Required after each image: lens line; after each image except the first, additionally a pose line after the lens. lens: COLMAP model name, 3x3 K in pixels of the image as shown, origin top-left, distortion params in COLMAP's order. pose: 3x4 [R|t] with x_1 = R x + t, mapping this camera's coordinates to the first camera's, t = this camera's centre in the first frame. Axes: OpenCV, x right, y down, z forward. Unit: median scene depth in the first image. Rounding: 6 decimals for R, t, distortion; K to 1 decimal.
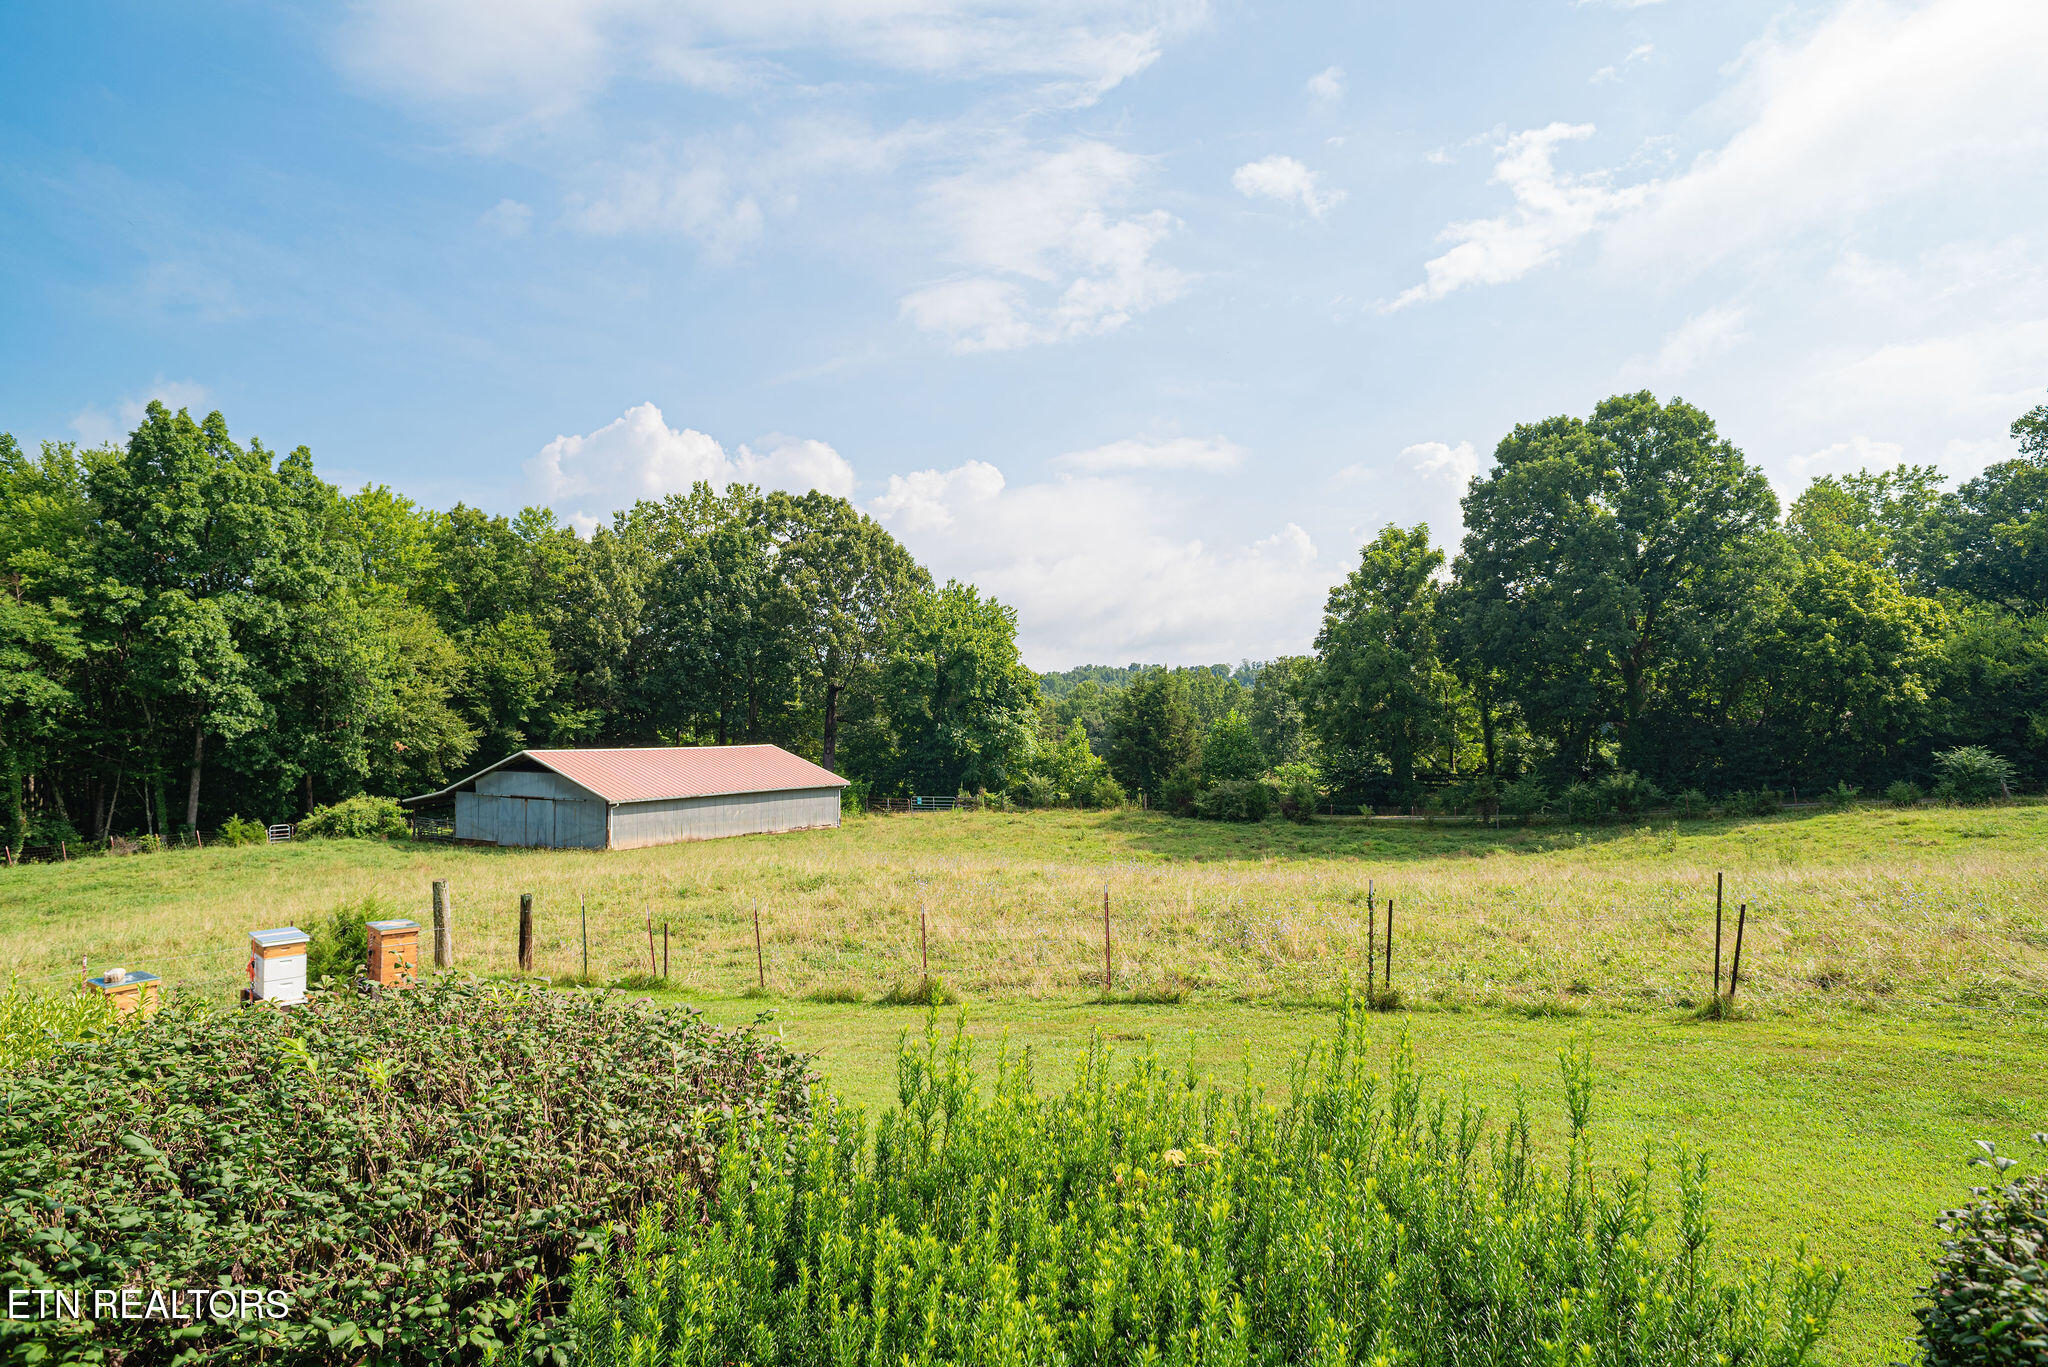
lens RADIAL K [[1147.5, 0, 1032.2], [0, 1147.5, 689.1], [0, 0, 1]] dist [-0.009362, 0.018421]
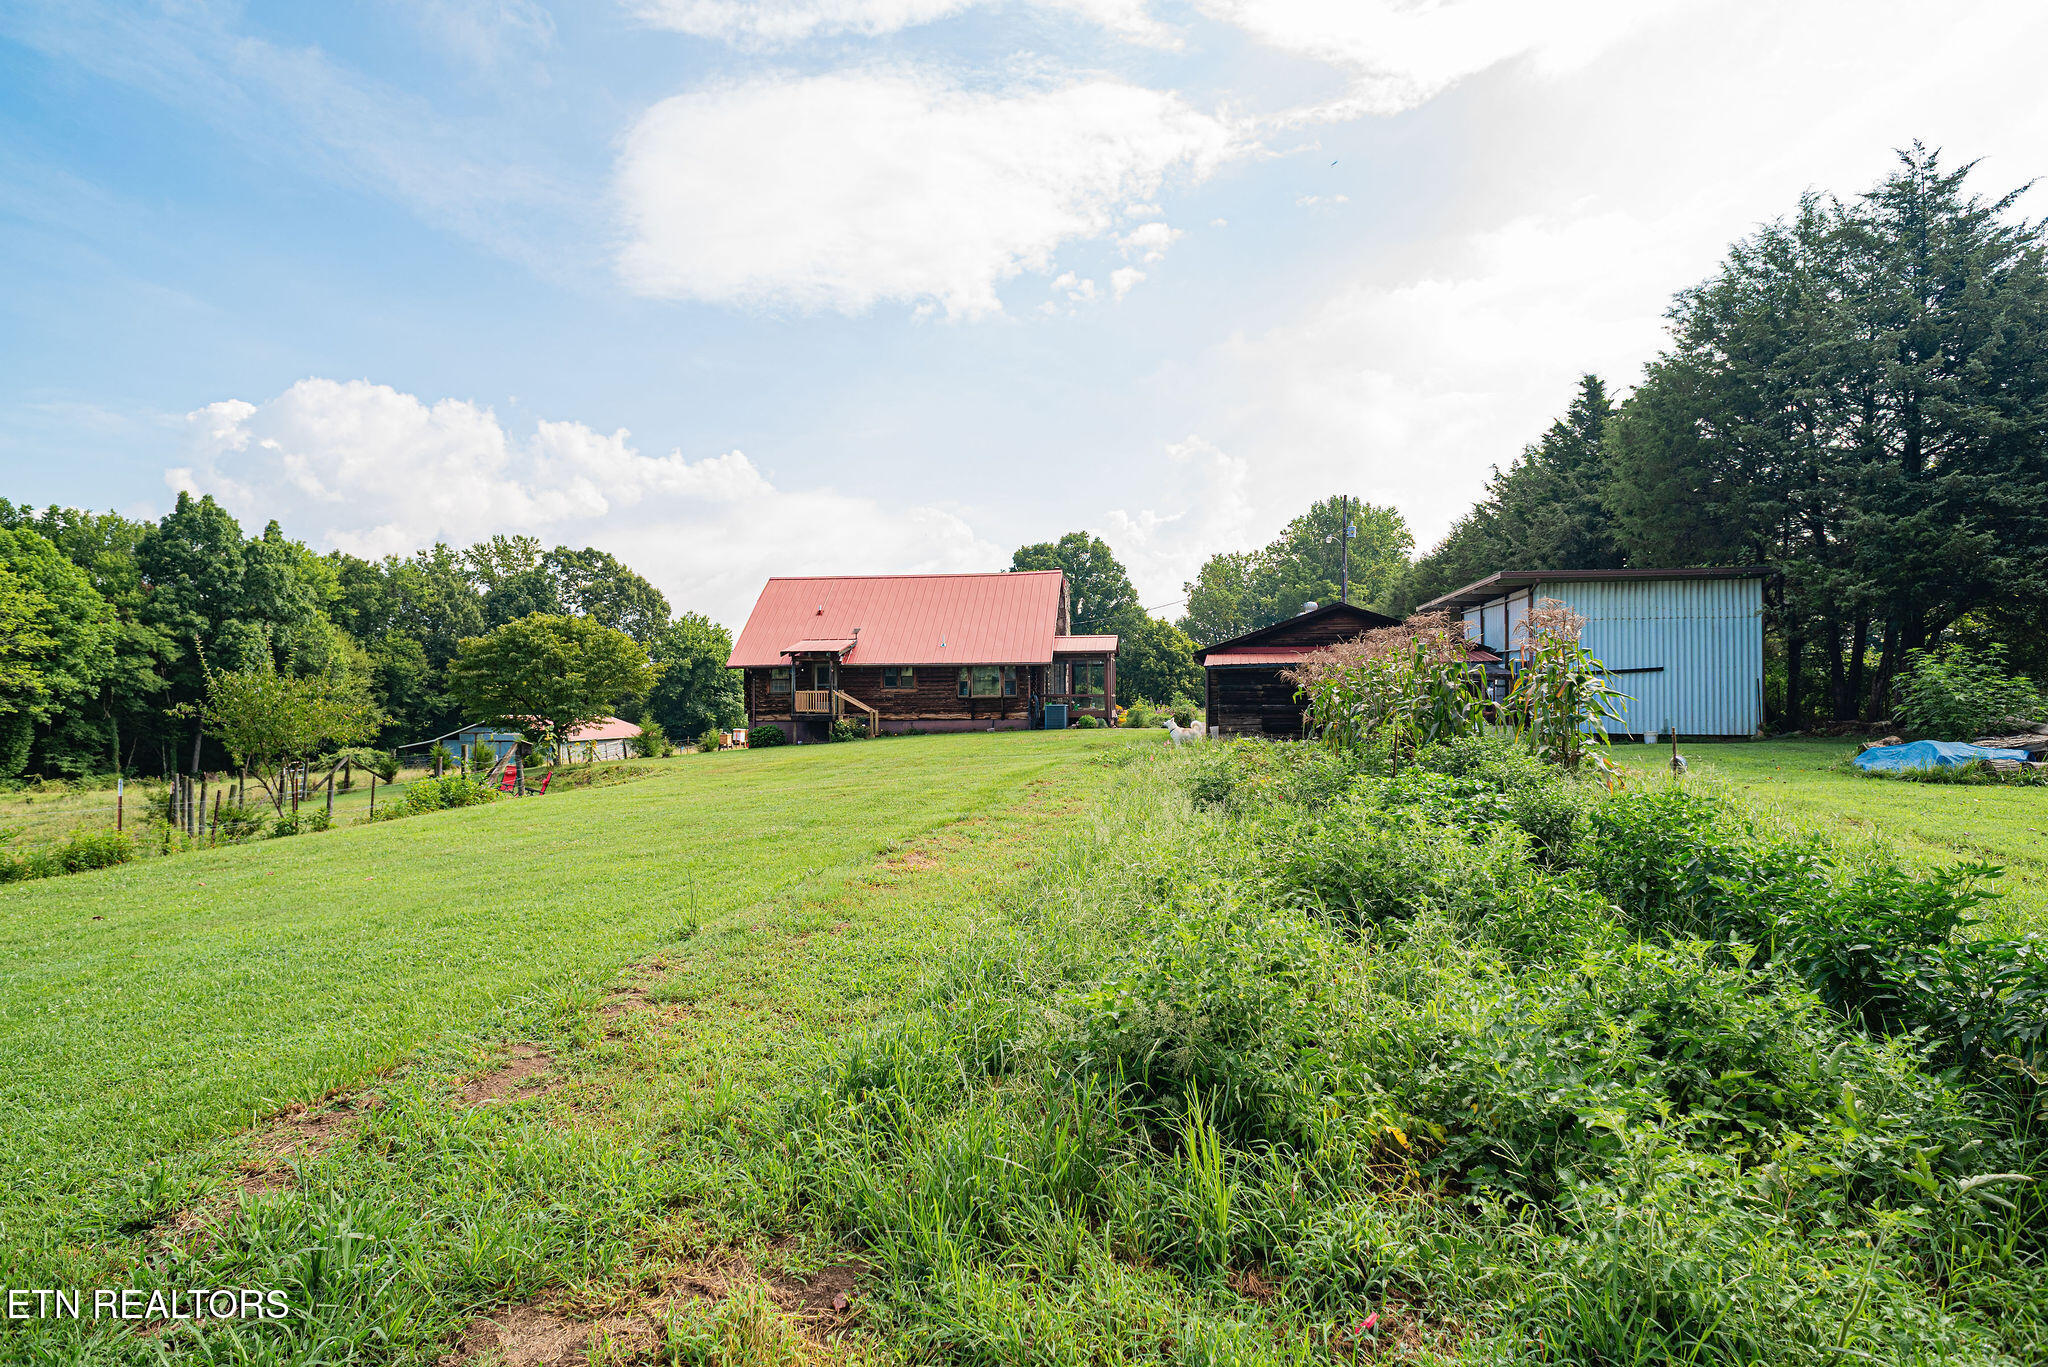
lens RADIAL K [[1147.5, 0, 1035.0], [0, 1147.5, 682.9], [0, 0, 1]] dist [-0.009362, 0.018421]
pose [[0.932030, 0.001871, 0.362376, -0.273769], [-0.003150, 0.999991, 0.002939, -0.004969], [-0.362367, -0.003881, 0.932027, -0.859394]]
